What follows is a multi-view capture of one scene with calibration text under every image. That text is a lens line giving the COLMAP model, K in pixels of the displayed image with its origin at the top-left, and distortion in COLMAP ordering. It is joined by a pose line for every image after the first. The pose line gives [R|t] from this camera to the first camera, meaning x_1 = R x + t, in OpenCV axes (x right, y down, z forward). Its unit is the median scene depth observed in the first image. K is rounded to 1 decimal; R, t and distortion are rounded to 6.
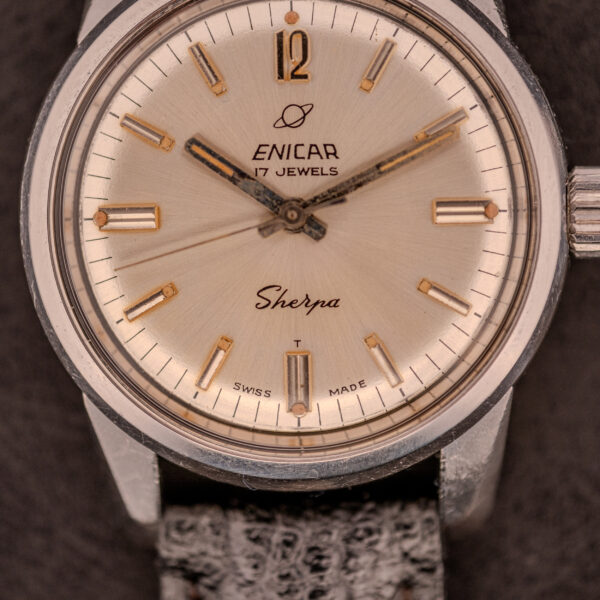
lens RADIAL K [[4417.3, 0, 300.0], [0, 4417.3, 300.0], [0, 0, 1]] dist [-0.069986, -23.333993]
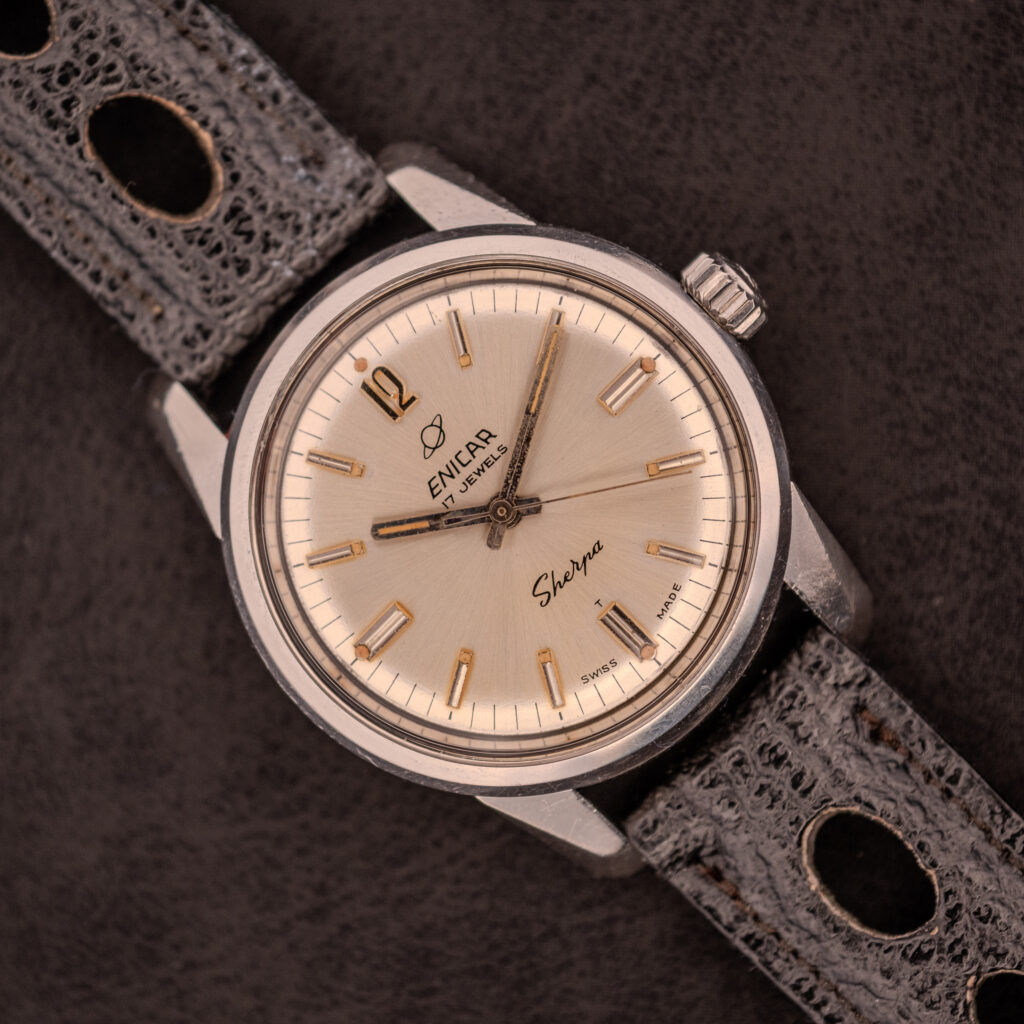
lens RADIAL K [[7538.9, 0, 512.0], [0, 7538.9, 512.0], [0, 0, 1]] dist [-0.069986, -23.333993]
pose [[0.720400, -0.693506, -0.008533, 0.013650], [0.691994, 0.719547, -0.058289, 0.078041], [0.046564, 0.036086, 0.998263, -0.641995]]
